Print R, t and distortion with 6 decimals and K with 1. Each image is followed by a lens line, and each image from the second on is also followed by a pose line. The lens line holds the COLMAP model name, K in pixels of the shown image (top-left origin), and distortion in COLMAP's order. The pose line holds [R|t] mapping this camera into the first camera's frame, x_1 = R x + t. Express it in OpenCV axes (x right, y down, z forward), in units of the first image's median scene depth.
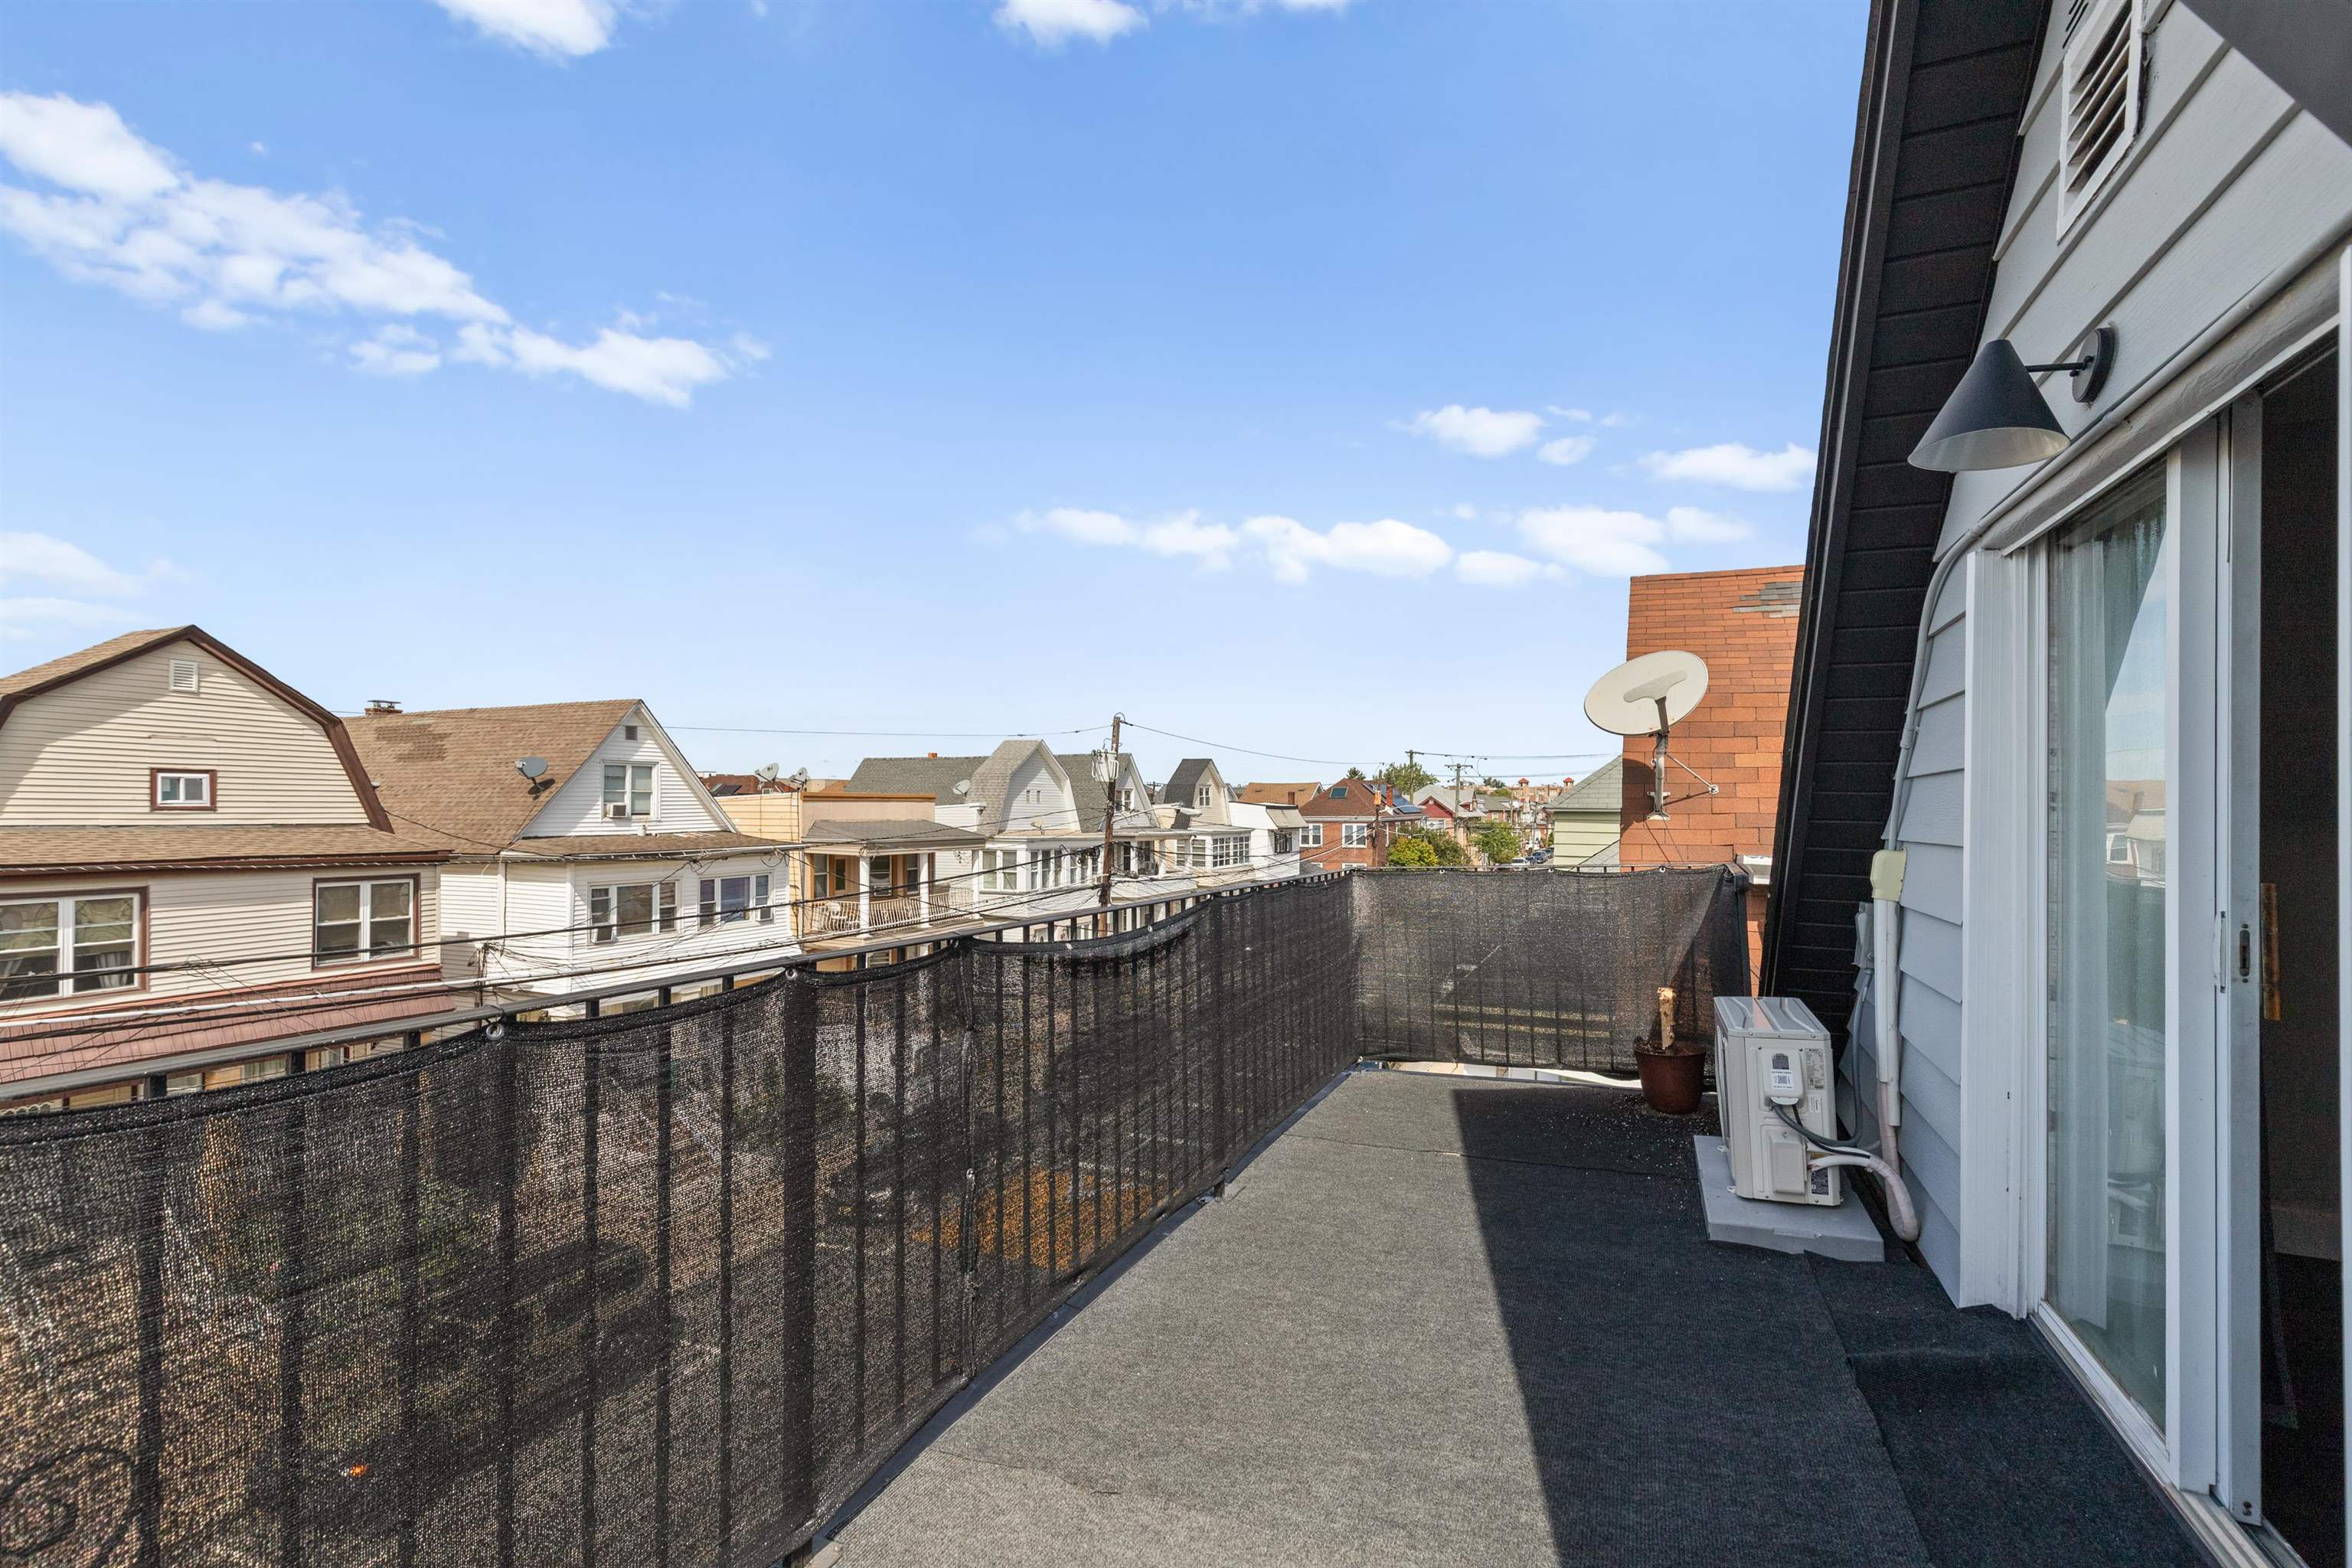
lens RADIAL K [[1060.0, 0, 1173.5], [0, 1060.0, 814.2], [0, 0, 1]] dist [0.006820, -0.000132]
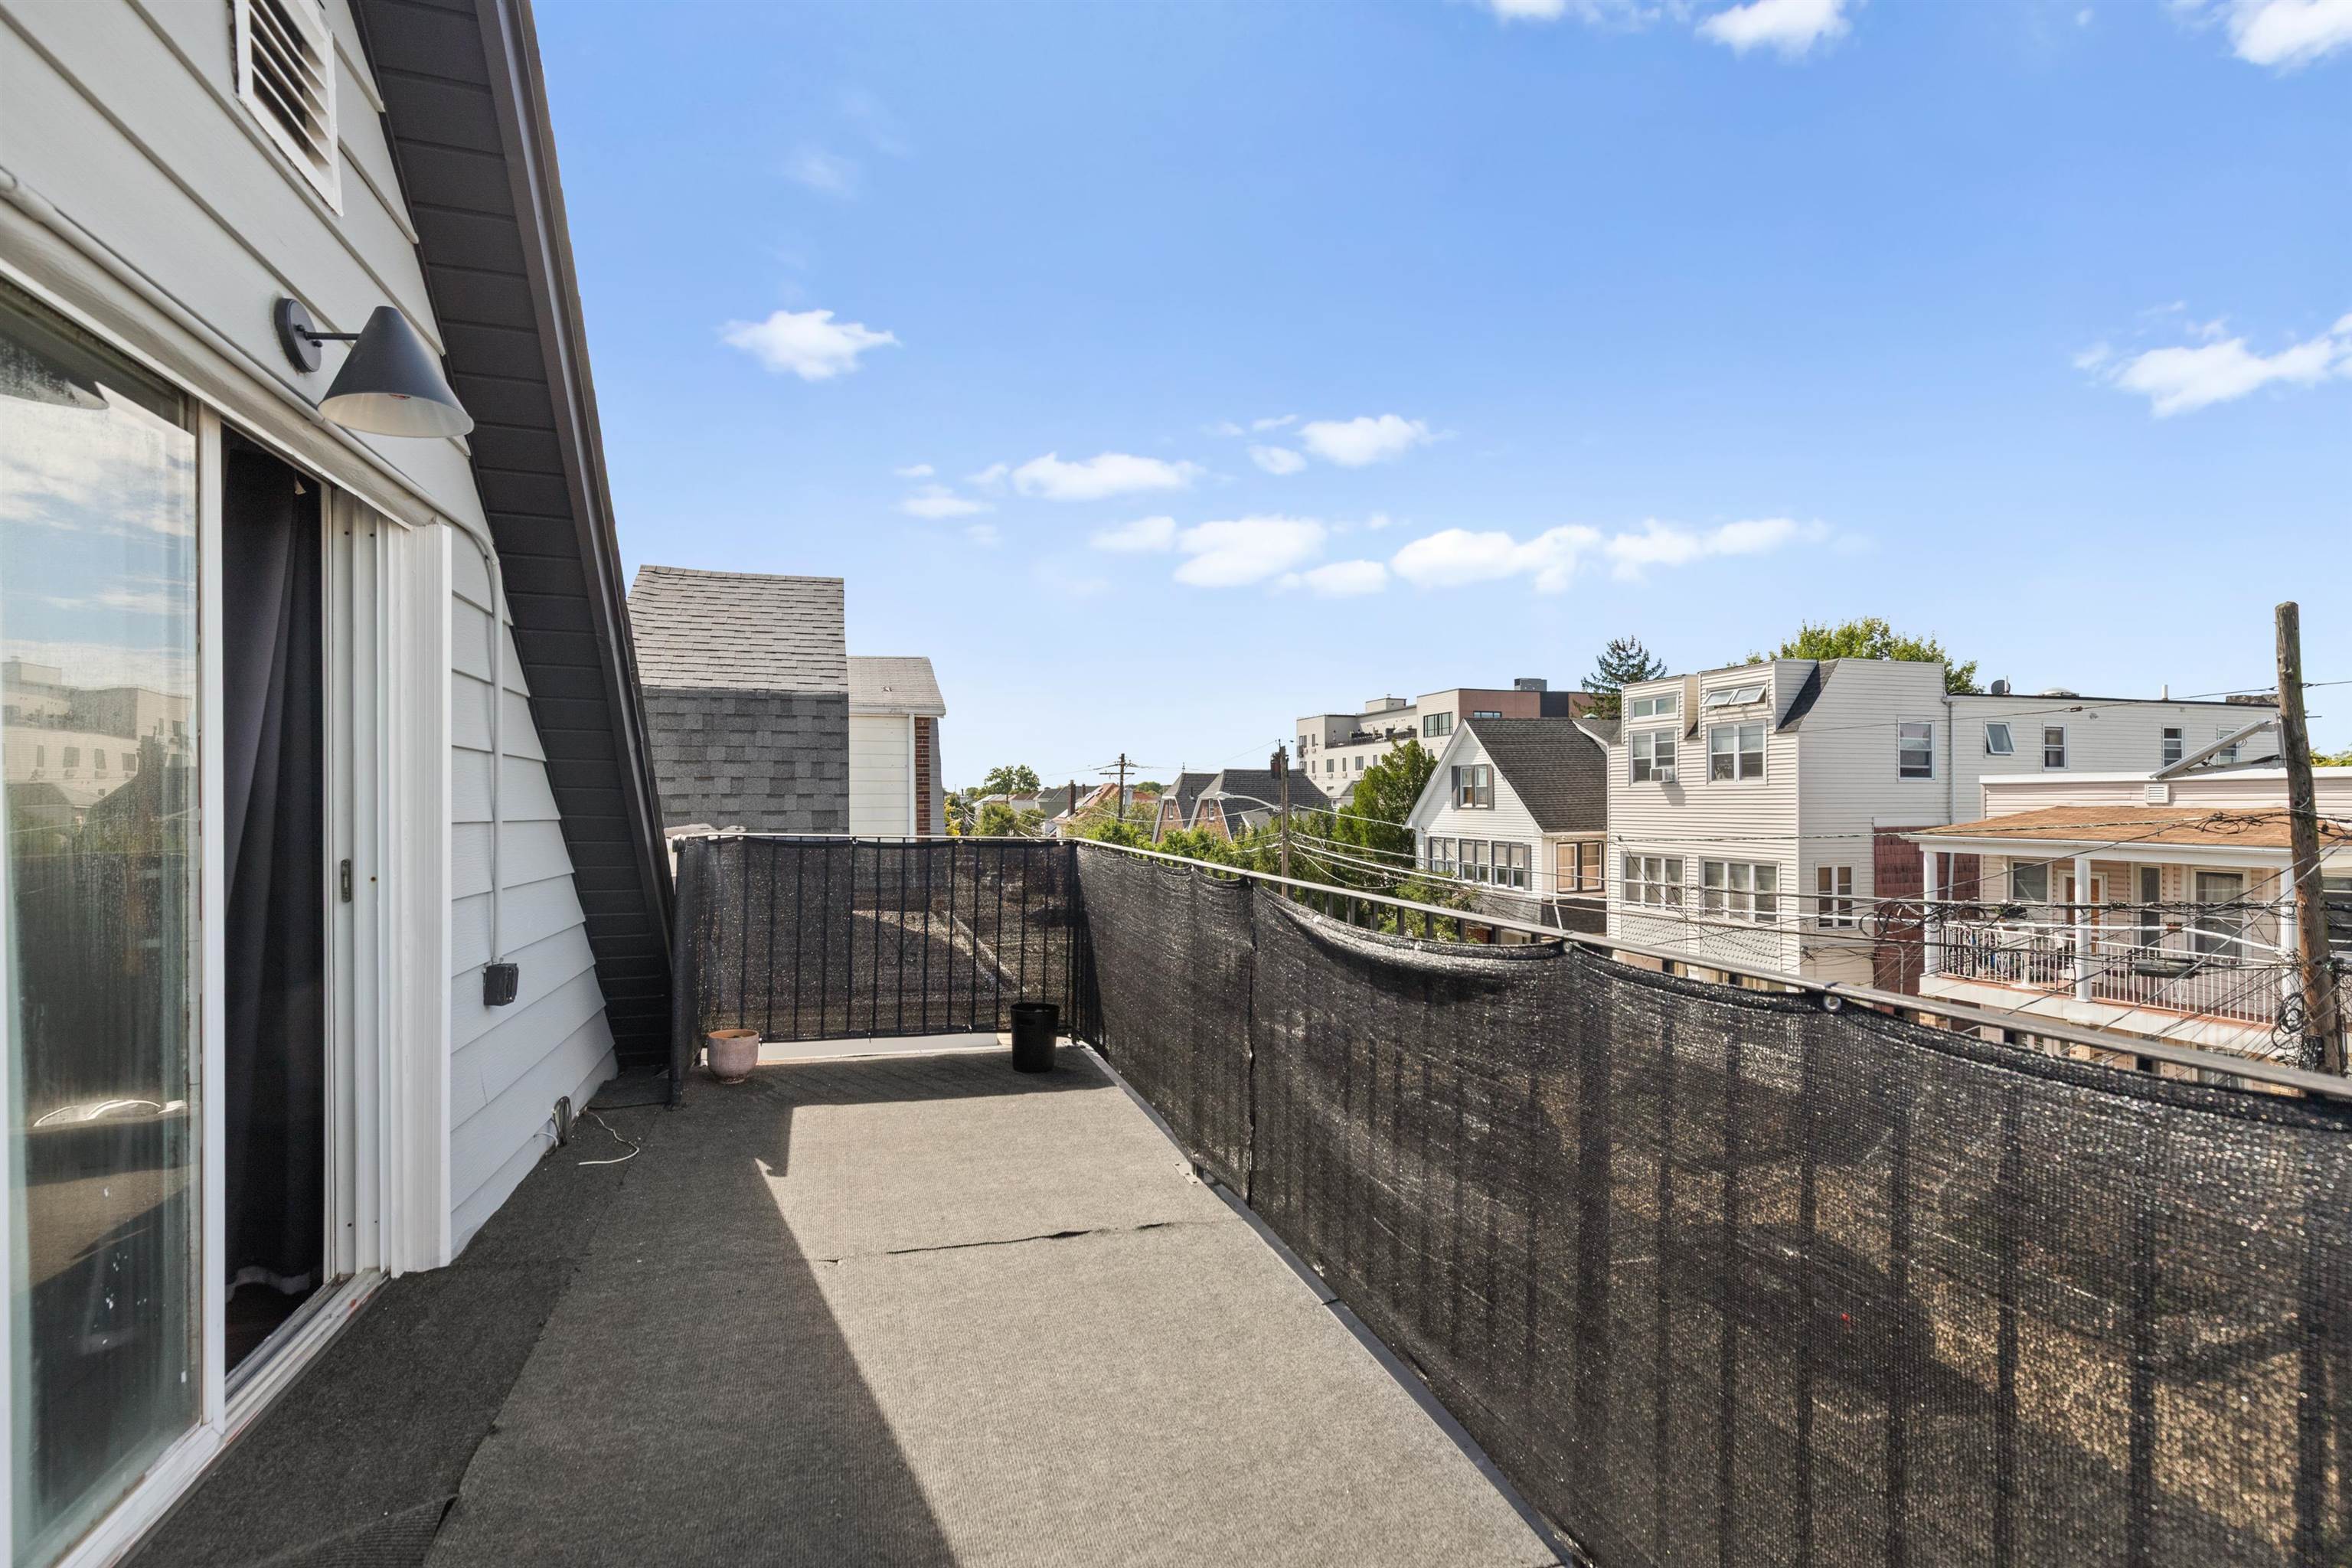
lens RADIAL K [[1060.0, 0, 1173.5], [0, 1060.0, 814.2], [0, 0, 1]] dist [0.006820, -0.000132]
pose [[-0.747596, -0.001471, -0.664152, 0.658467], [-0.008876, 0.999930, 0.007776, 0.016622], [0.664094, 0.011708, -0.747557, 1.648237]]
